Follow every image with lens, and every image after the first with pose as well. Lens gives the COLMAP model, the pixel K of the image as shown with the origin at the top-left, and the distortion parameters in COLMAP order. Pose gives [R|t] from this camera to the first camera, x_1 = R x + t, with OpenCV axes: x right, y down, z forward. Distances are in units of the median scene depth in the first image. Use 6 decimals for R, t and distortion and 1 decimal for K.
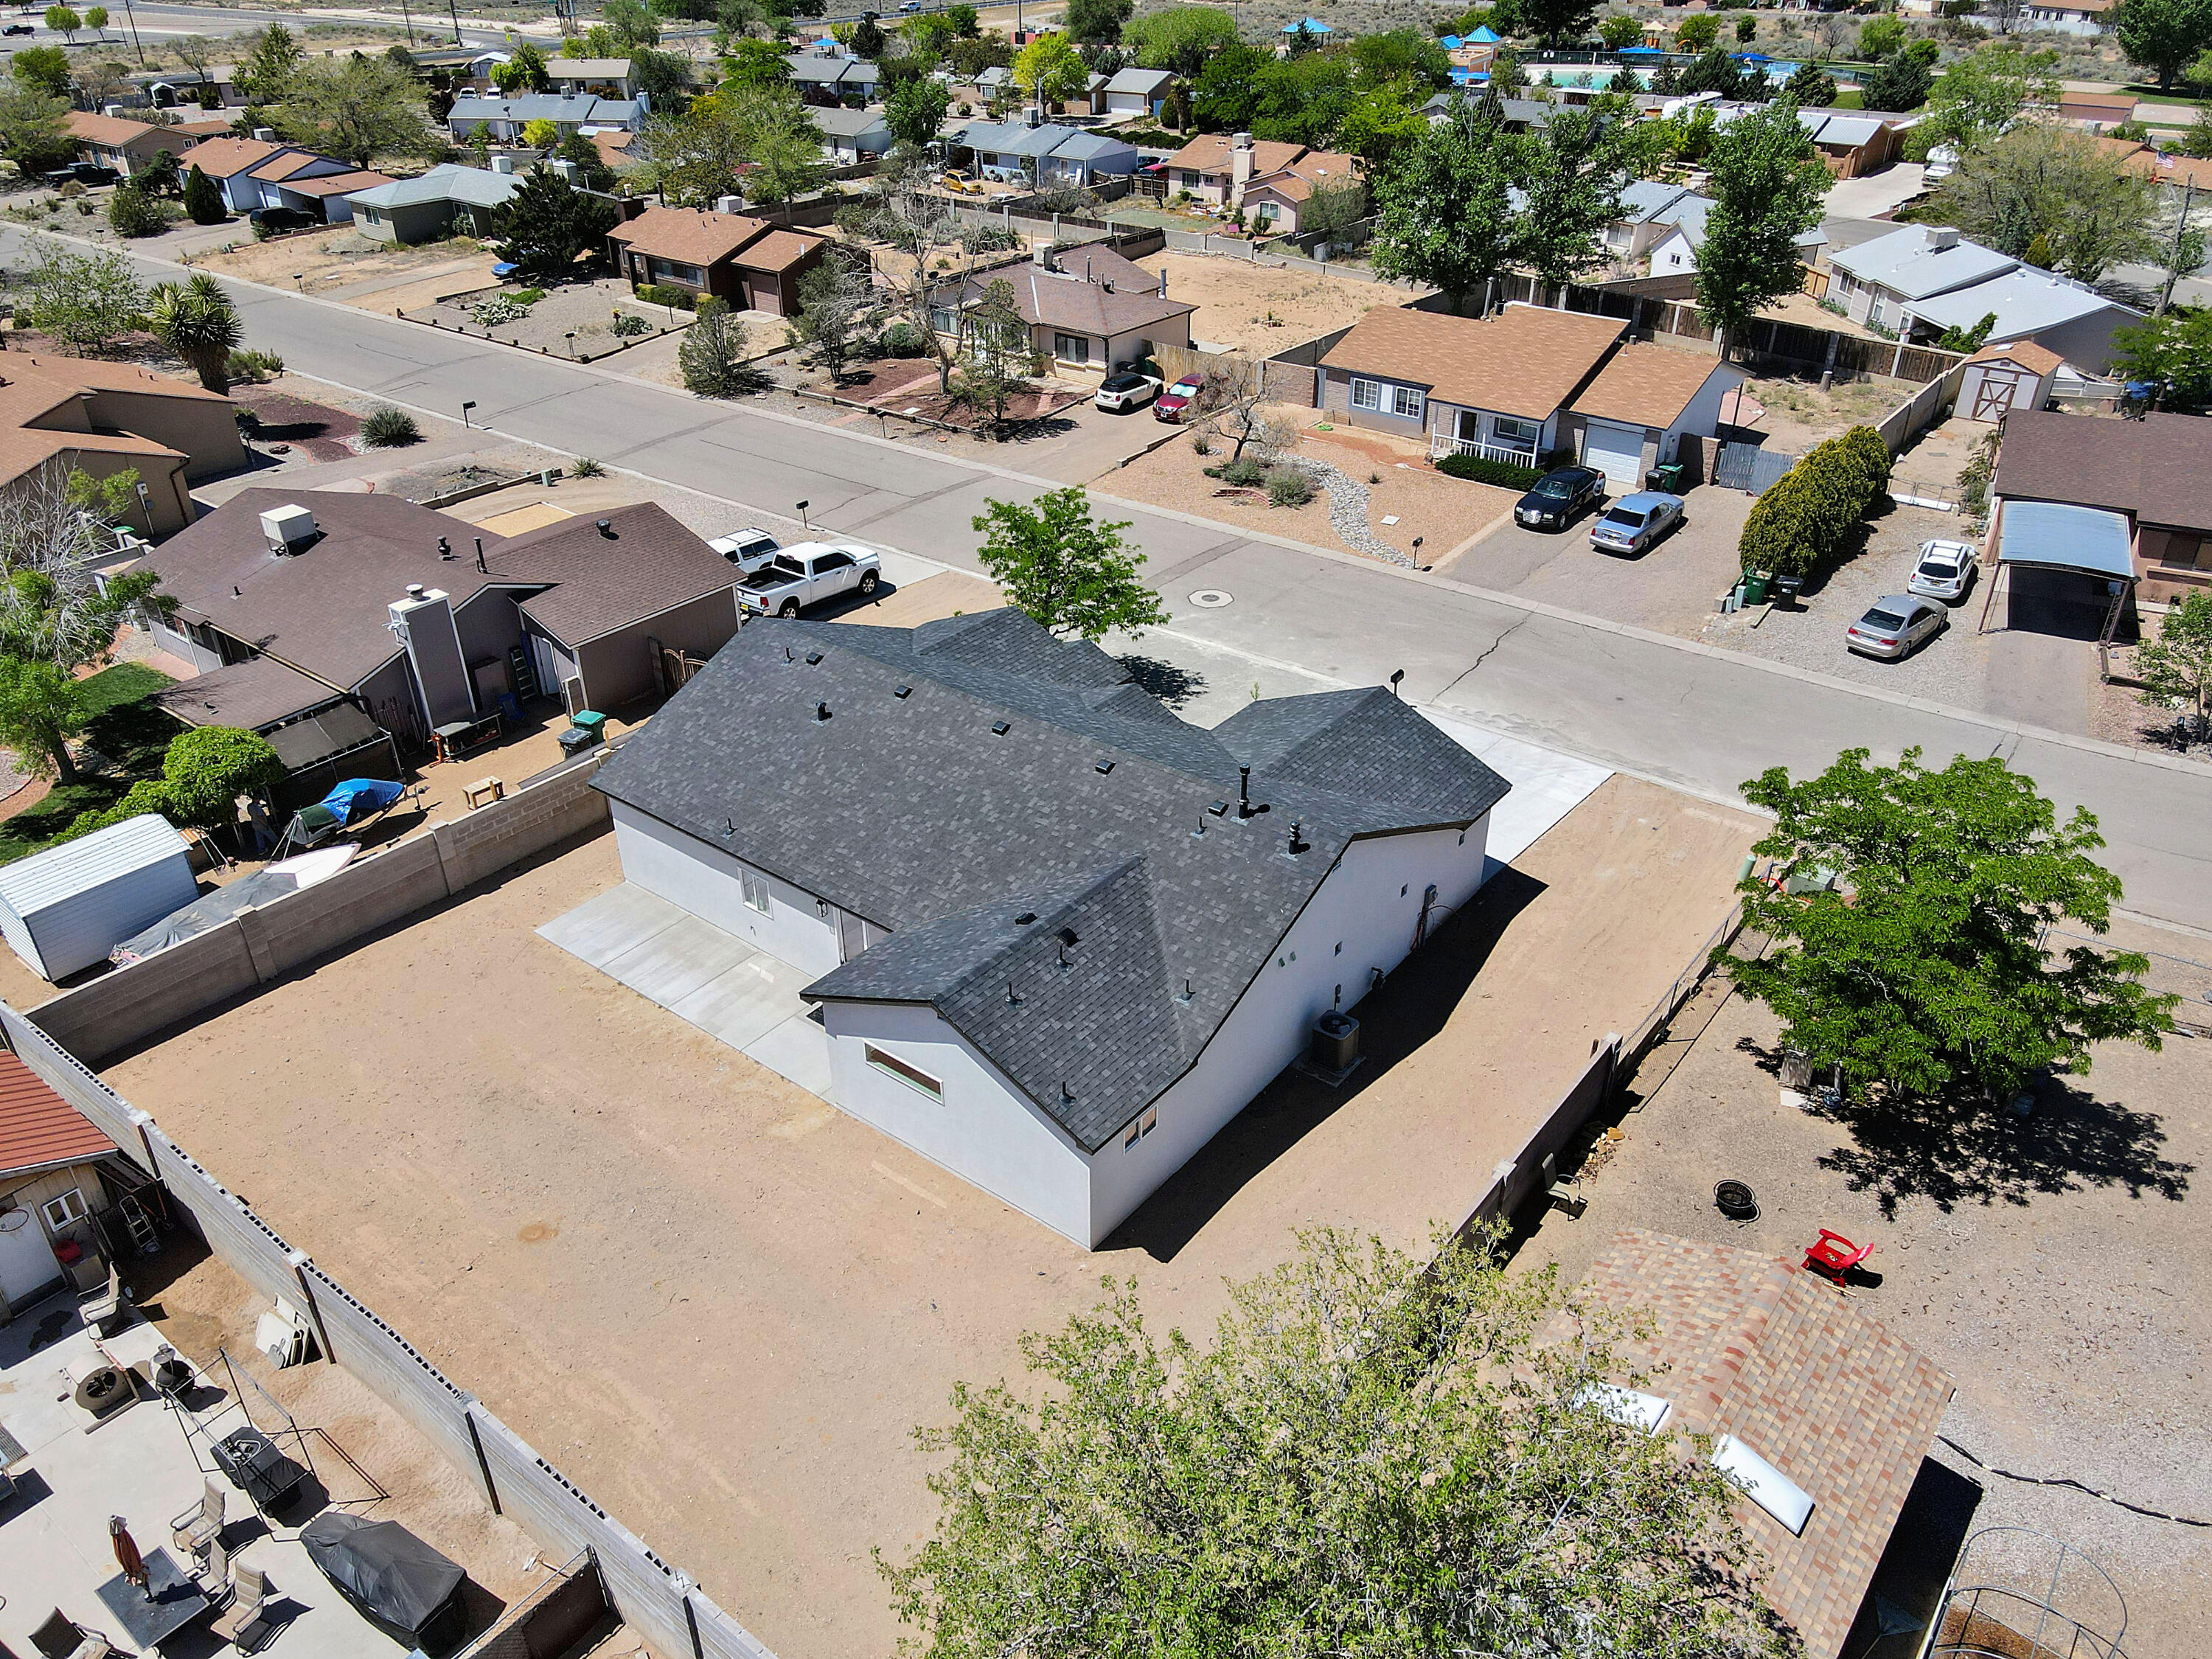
lens RADIAL K [[1660.8, 0, 1120.5], [0, 1660.8, 834.5], [0, 0, 1]] dist [0.025379, -0.011790]
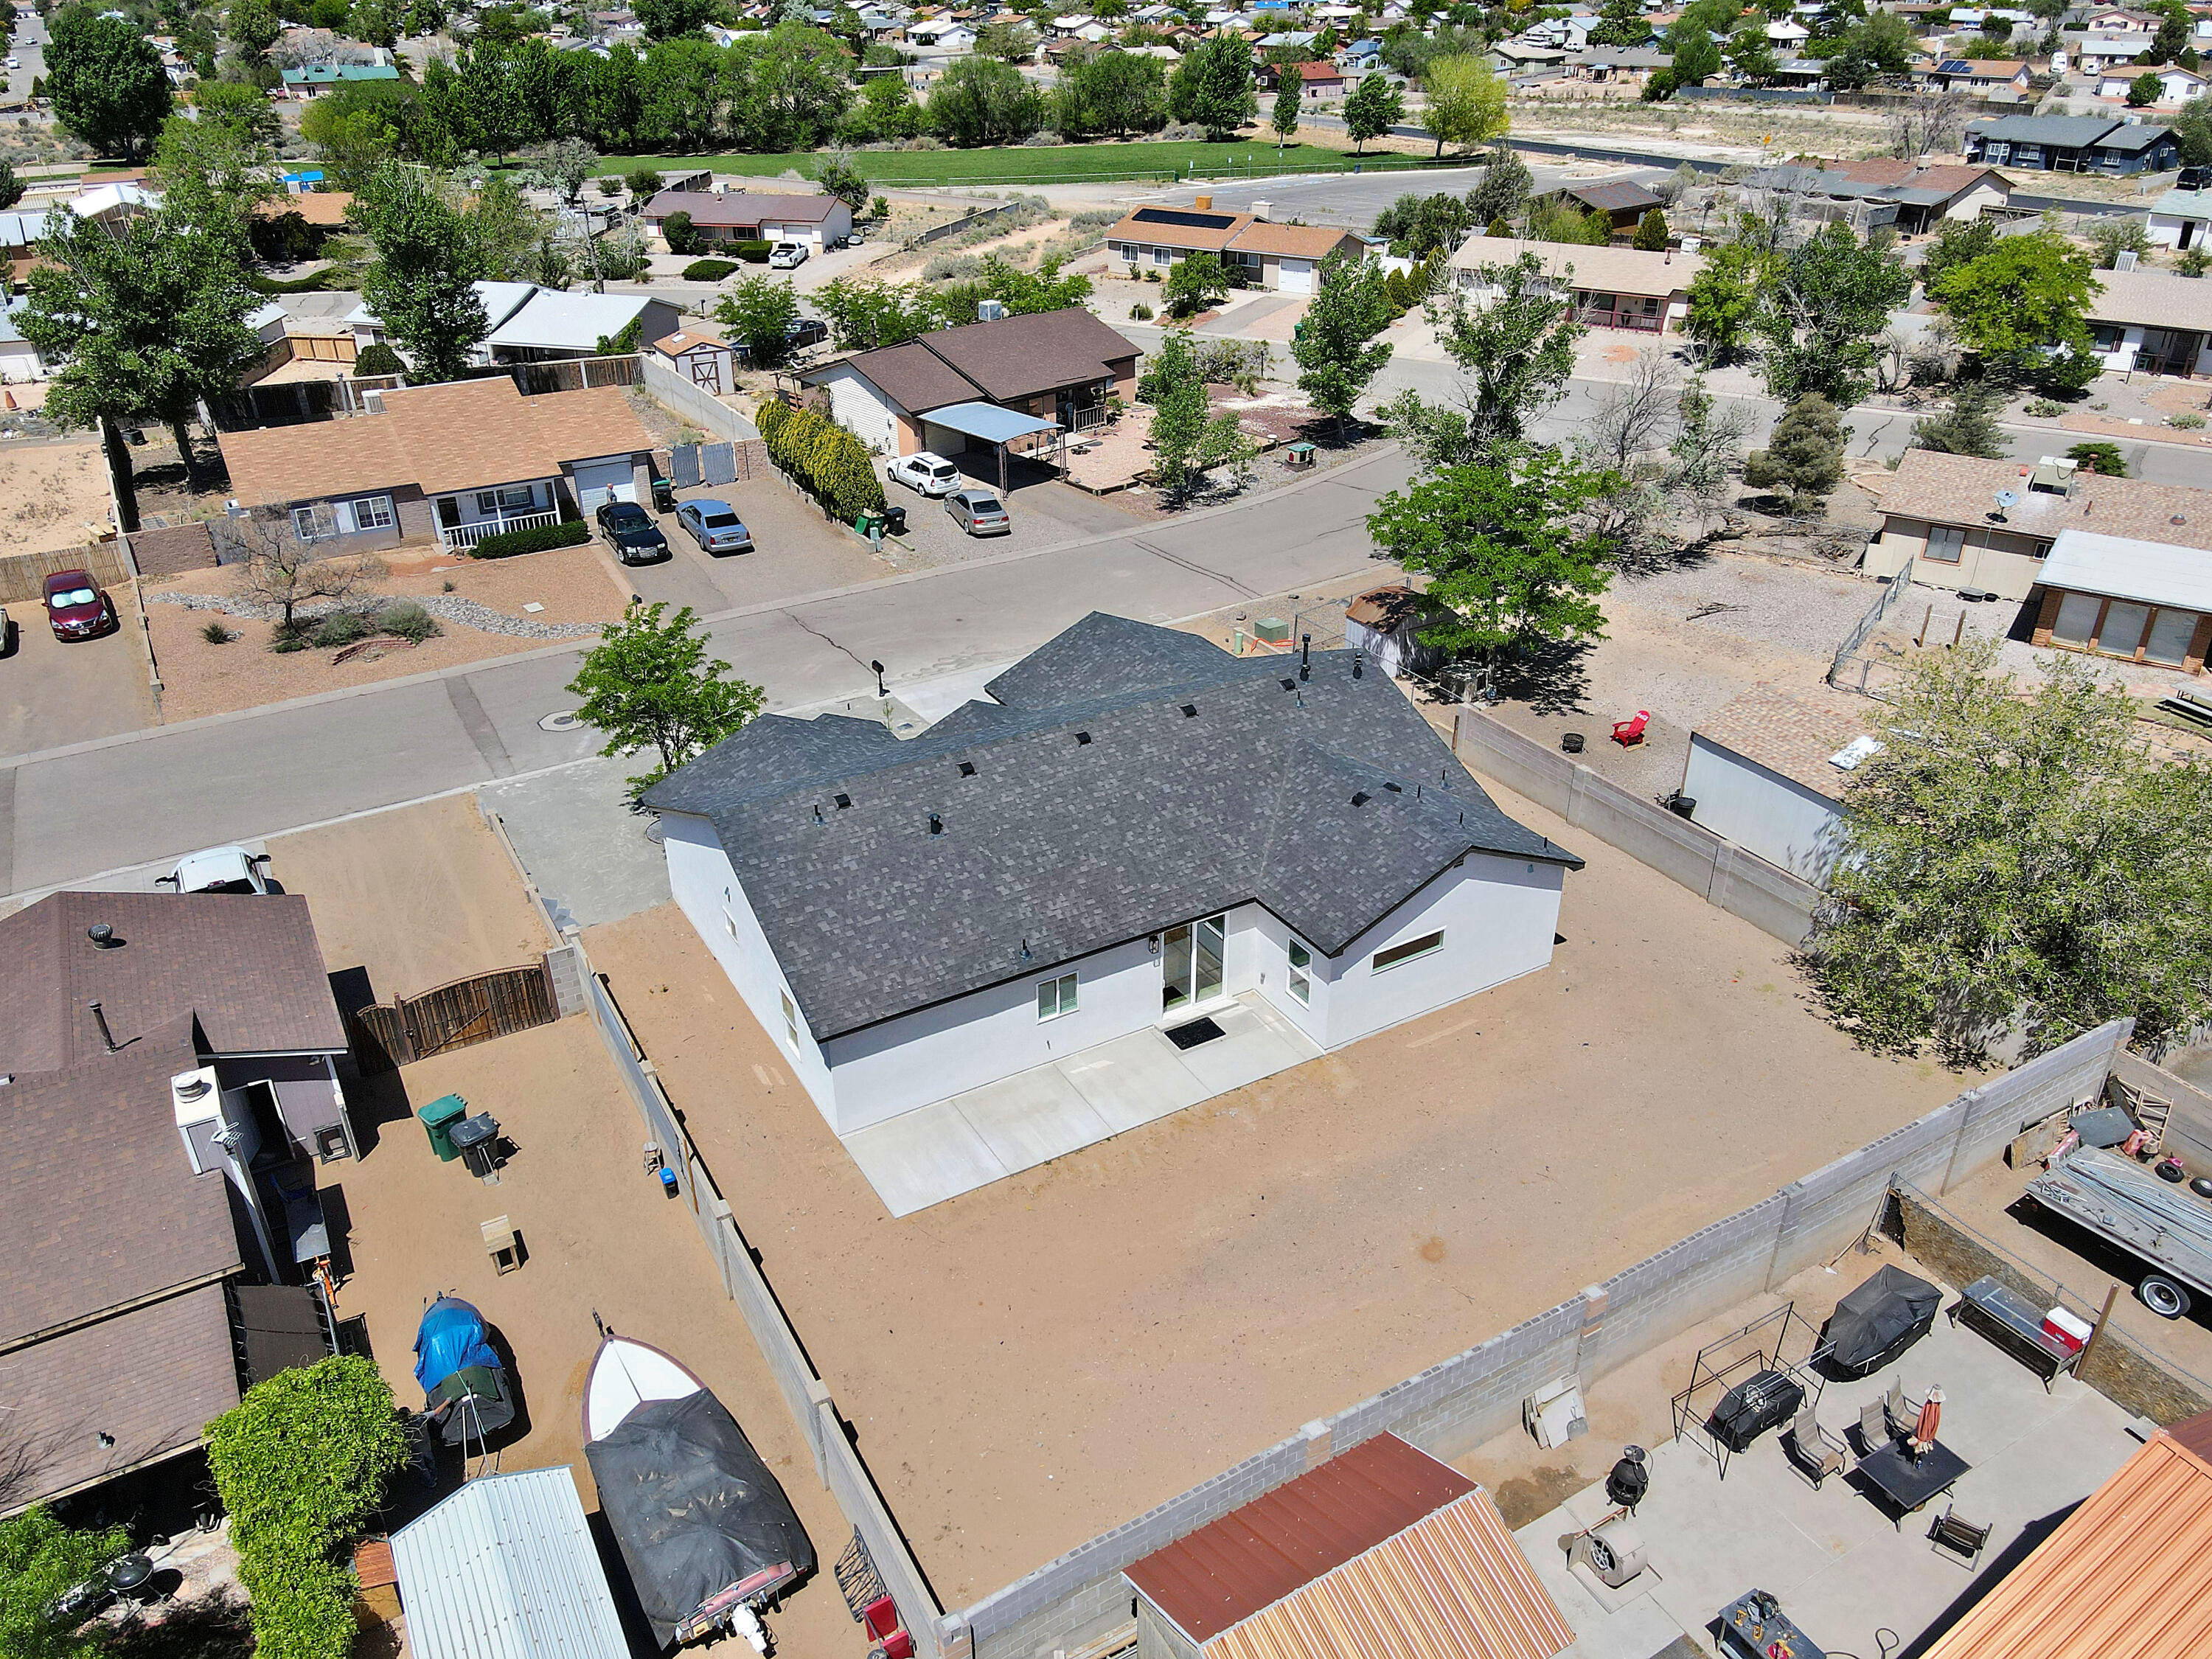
lens RADIAL K [[1690.2, 0, 1090.6], [0, 1690.2, 829.4], [0, 0, 1]] dist [0.003042, 0.030004]
pose [[0.349733, -0.437886, 0.828217, -0.695842], [0.480357, 0.842808, 0.242759, -0.193620], [-0.804329, 0.312939, 0.505099, 0.344101]]
